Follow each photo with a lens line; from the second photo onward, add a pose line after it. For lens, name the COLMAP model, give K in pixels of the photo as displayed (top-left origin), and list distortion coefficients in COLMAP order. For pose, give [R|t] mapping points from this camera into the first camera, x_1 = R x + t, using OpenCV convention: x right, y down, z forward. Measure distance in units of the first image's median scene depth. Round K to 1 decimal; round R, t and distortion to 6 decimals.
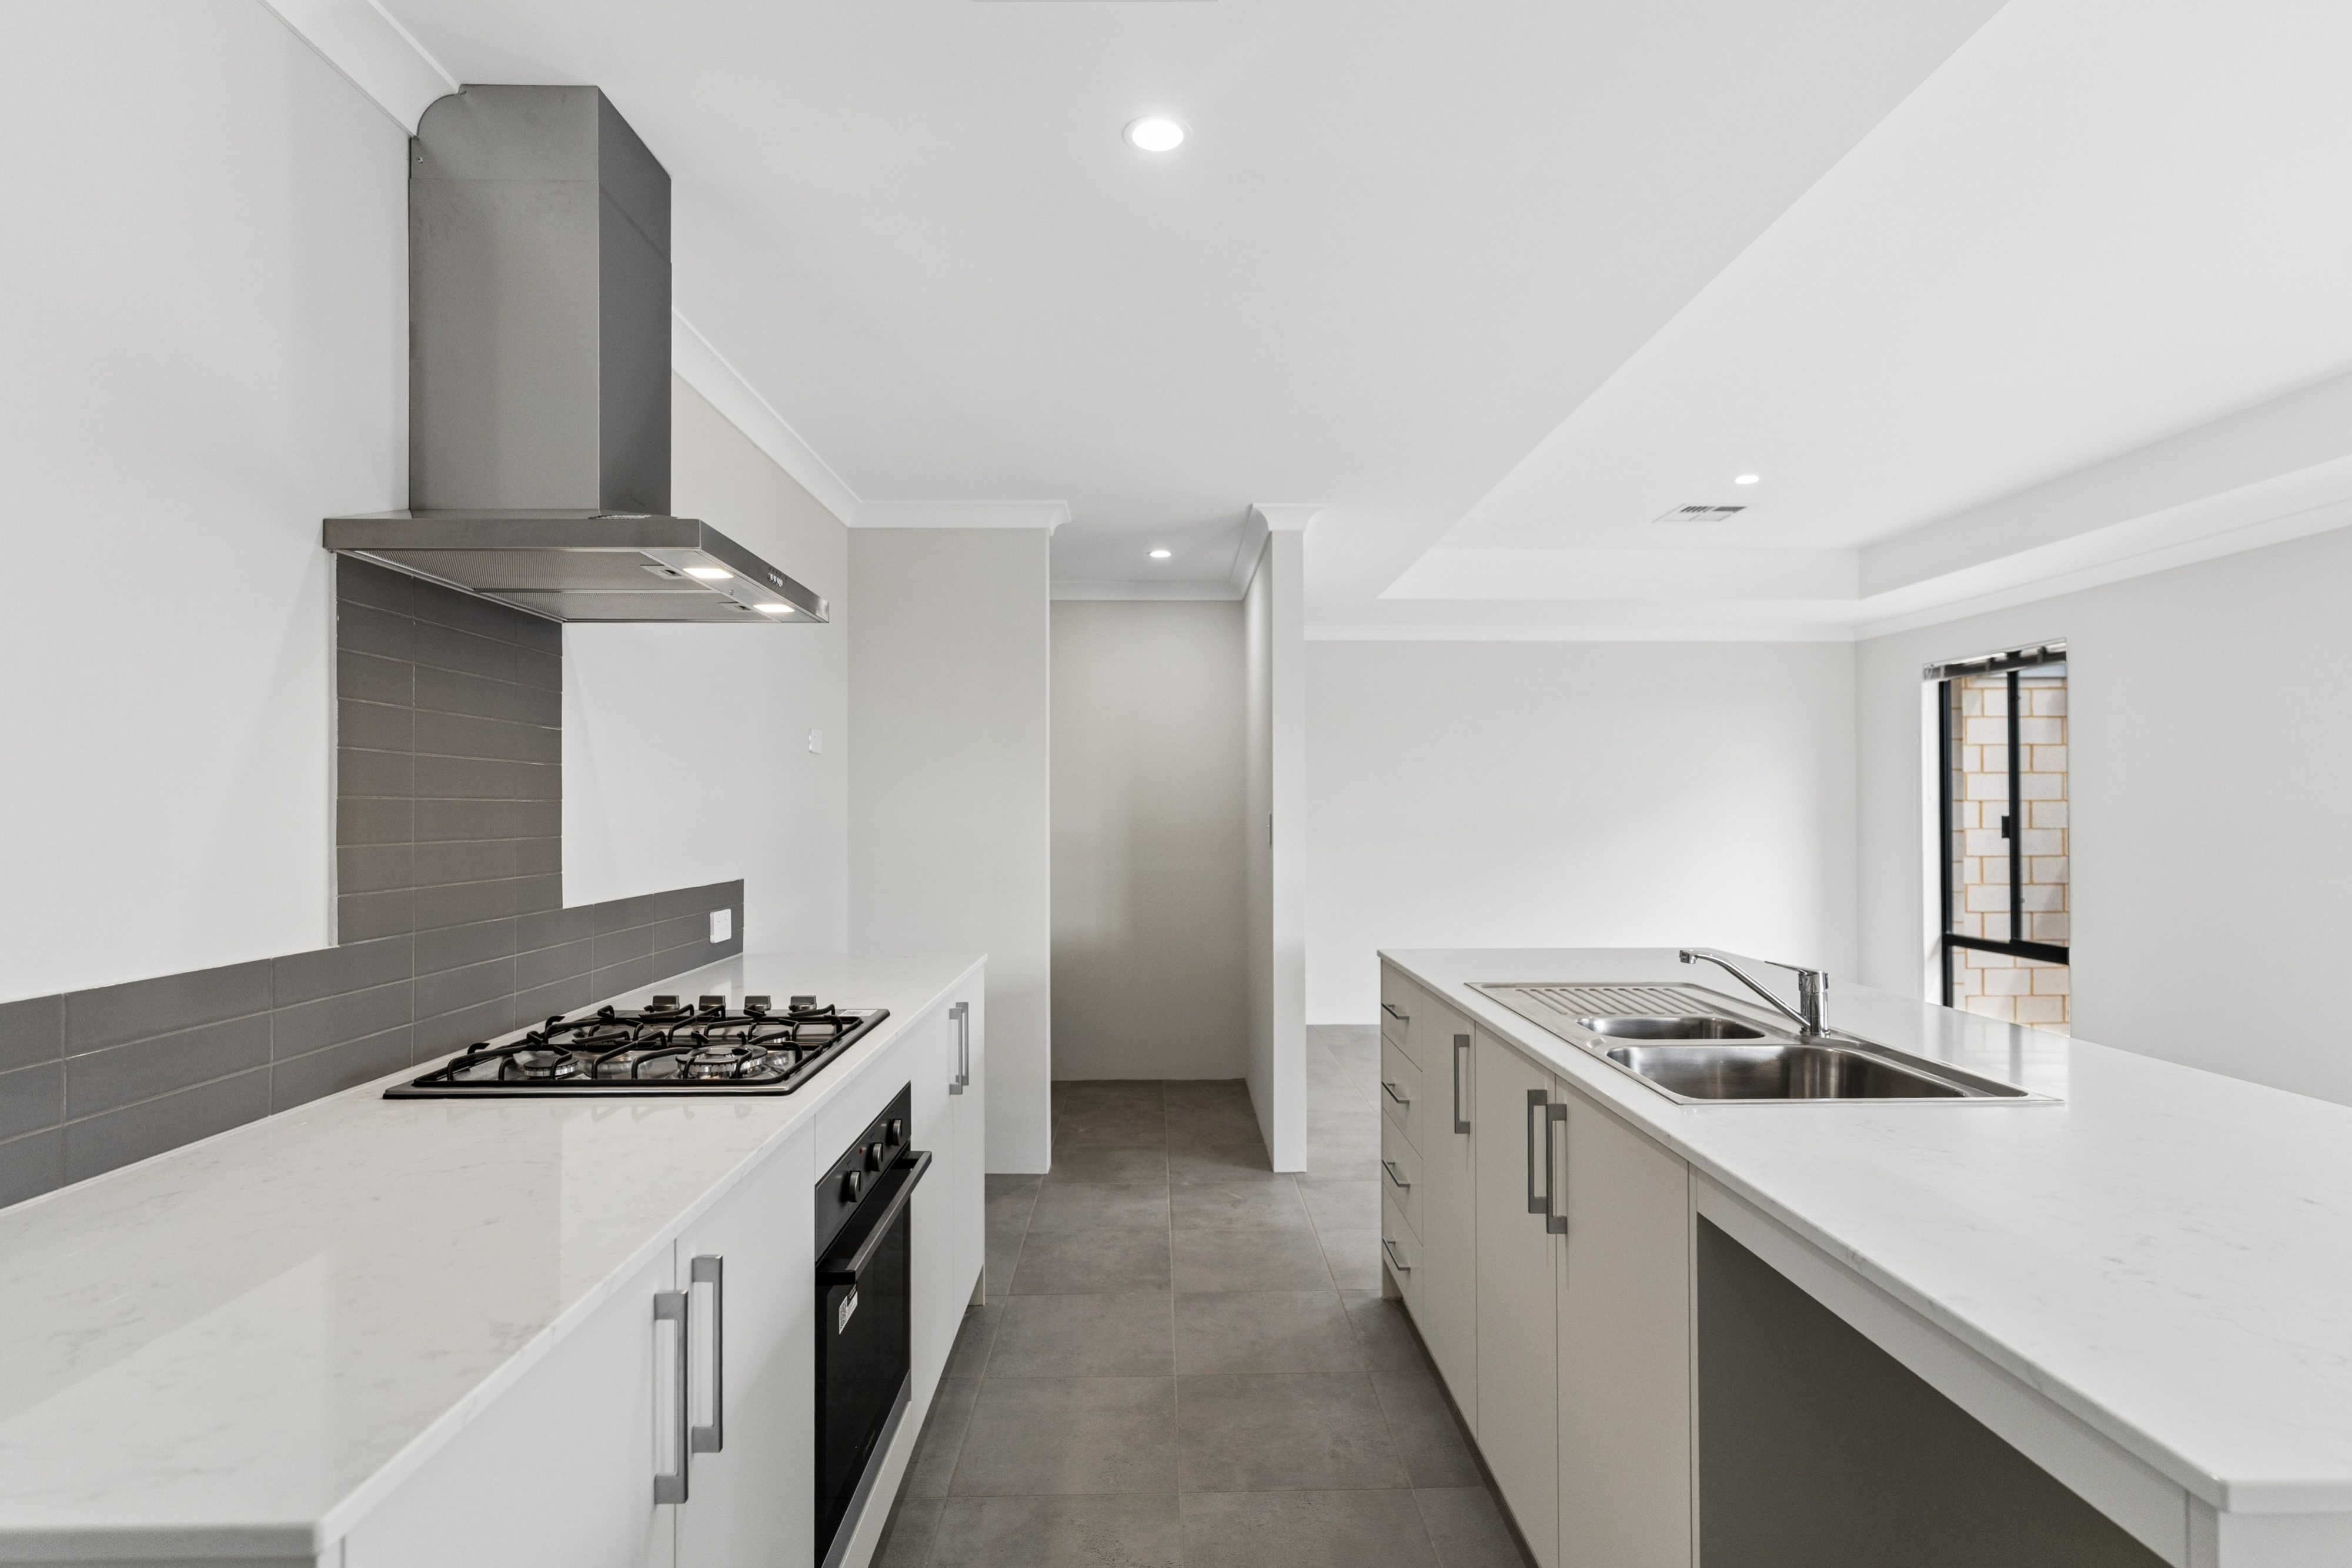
lens RADIAL K [[1131.3, 0, 1180.6], [0, 1131.3, 794.9], [0, 0, 1]] dist [-0.005366, 0.000392]
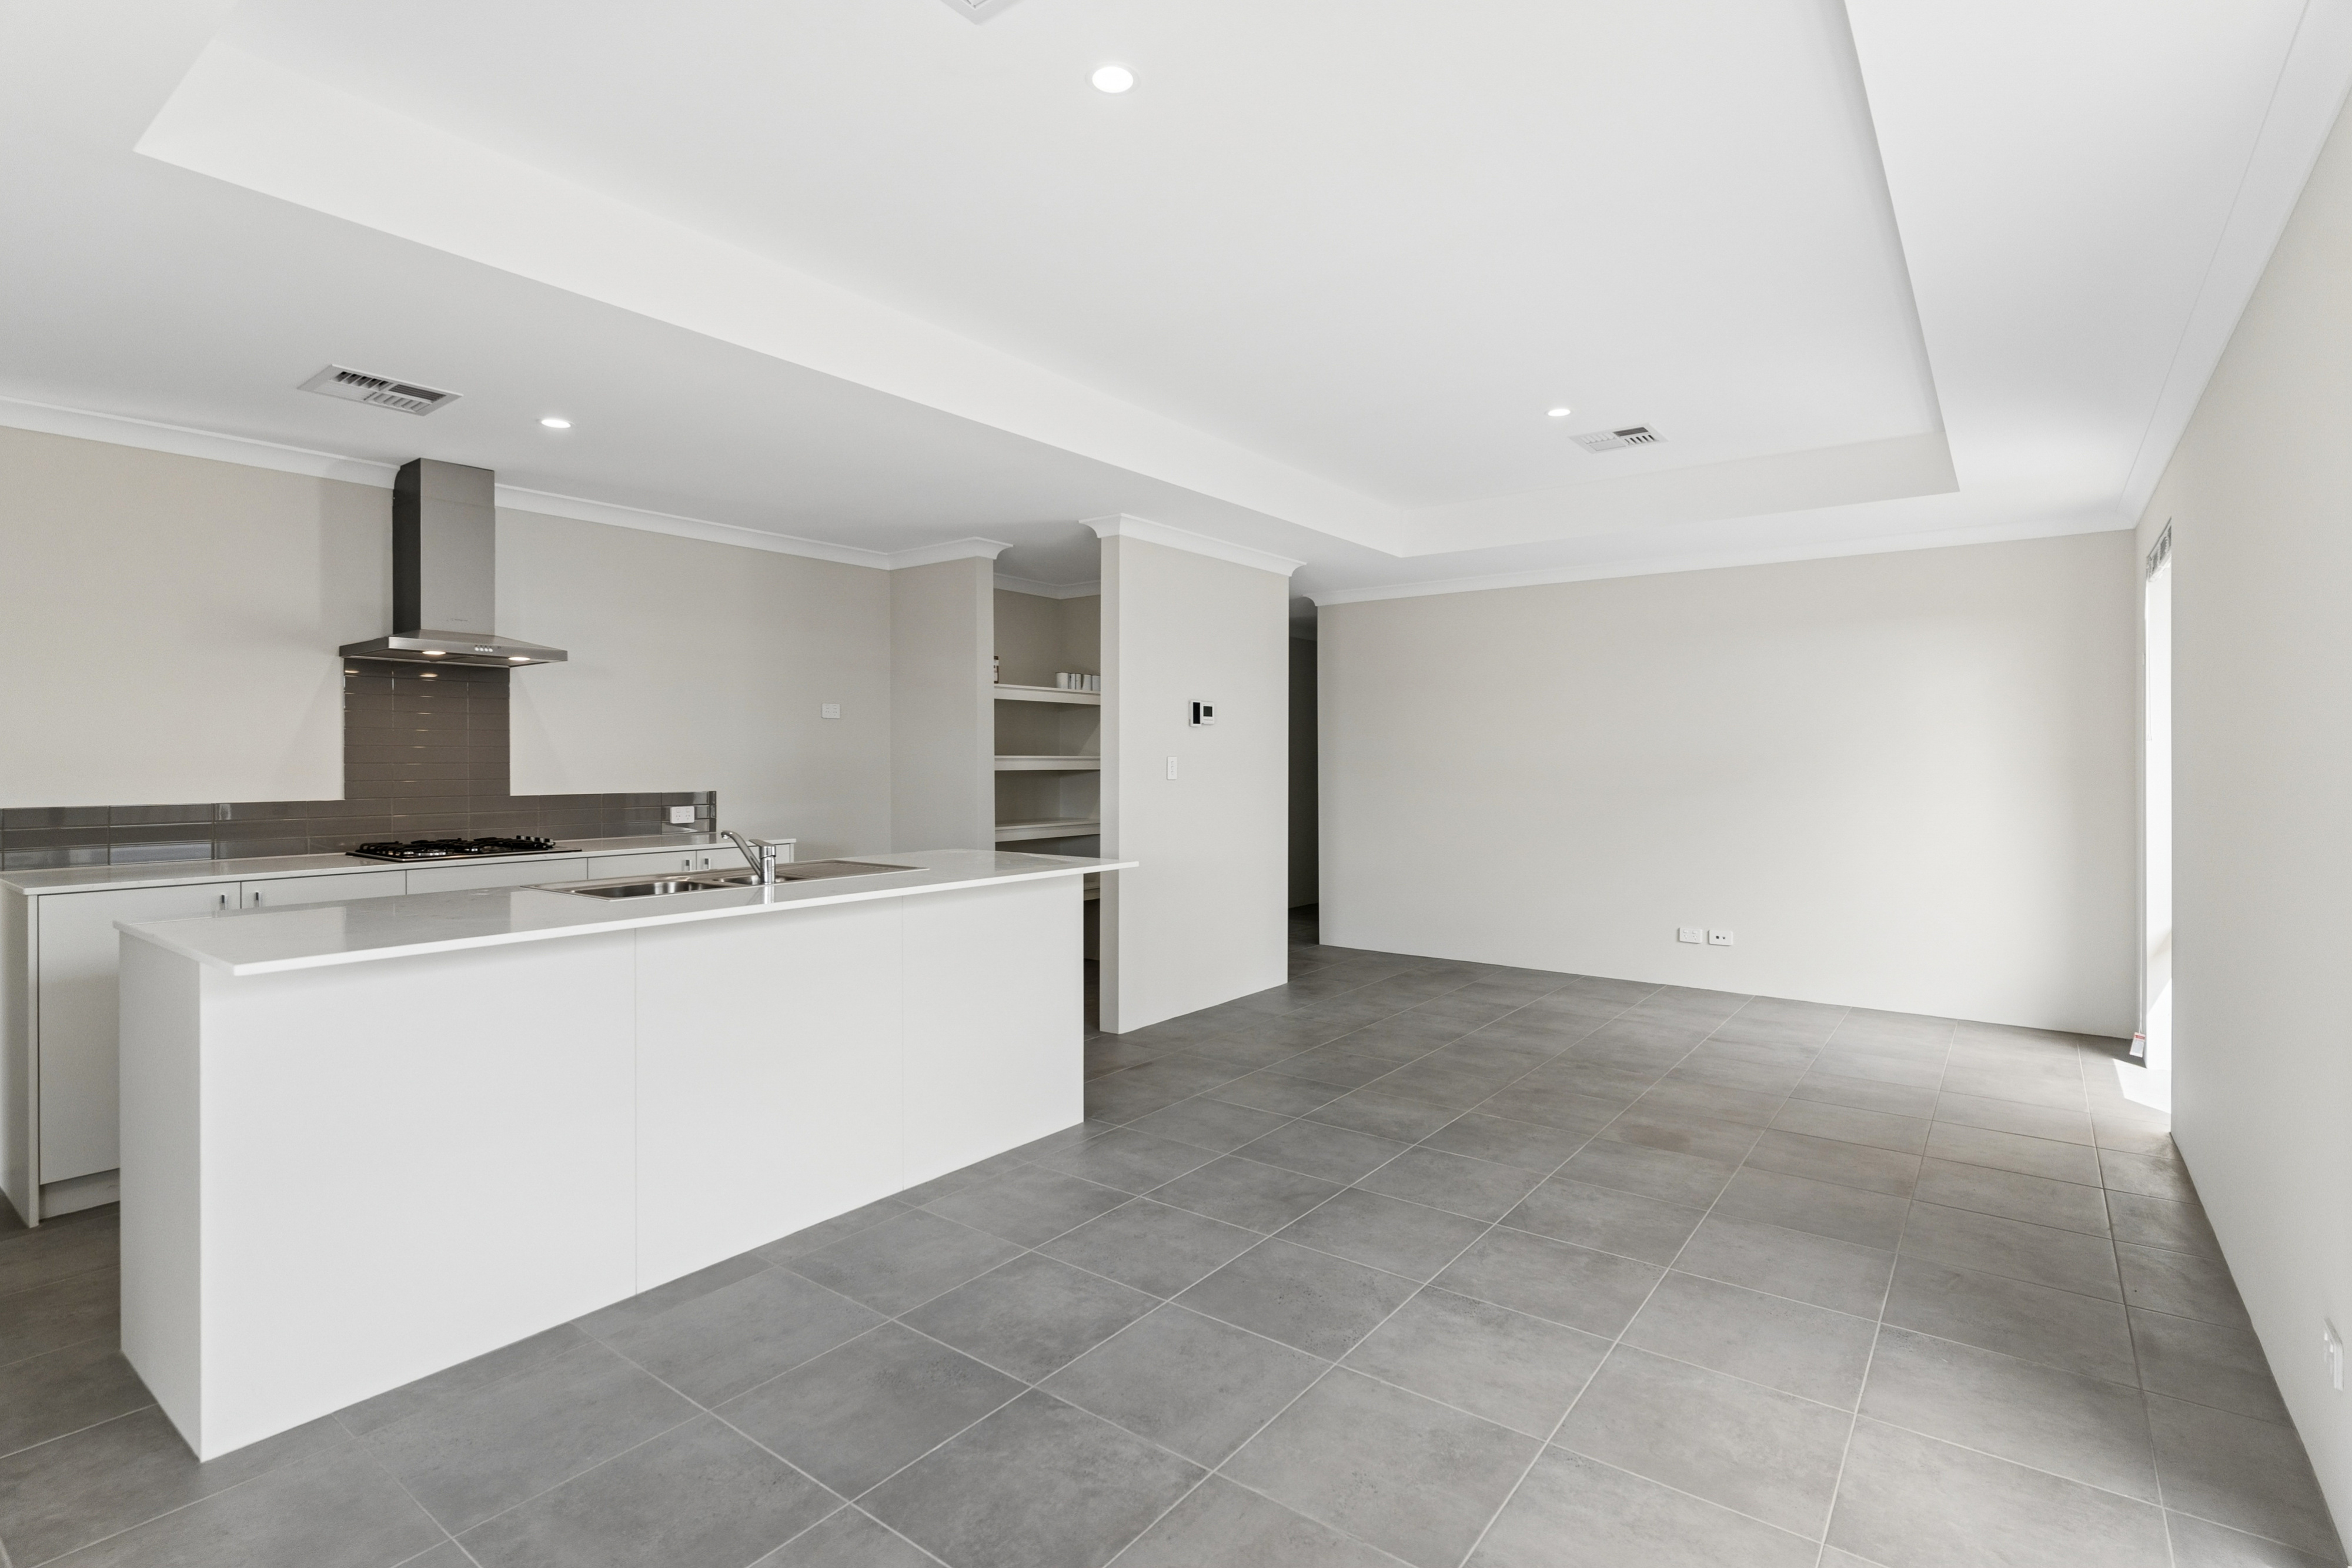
lens RADIAL K [[1131.3, 0, 1178.3], [0, 1131.3, 773.9], [0, 0, 1]] dist [-0.005366, 0.000392]
pose [[0.779972, 0.000705, -0.625814, 1.010862], [0.008538, 0.999894, 0.011768, 0.022592], [0.625756, -0.014522, 0.779884, 0.044382]]
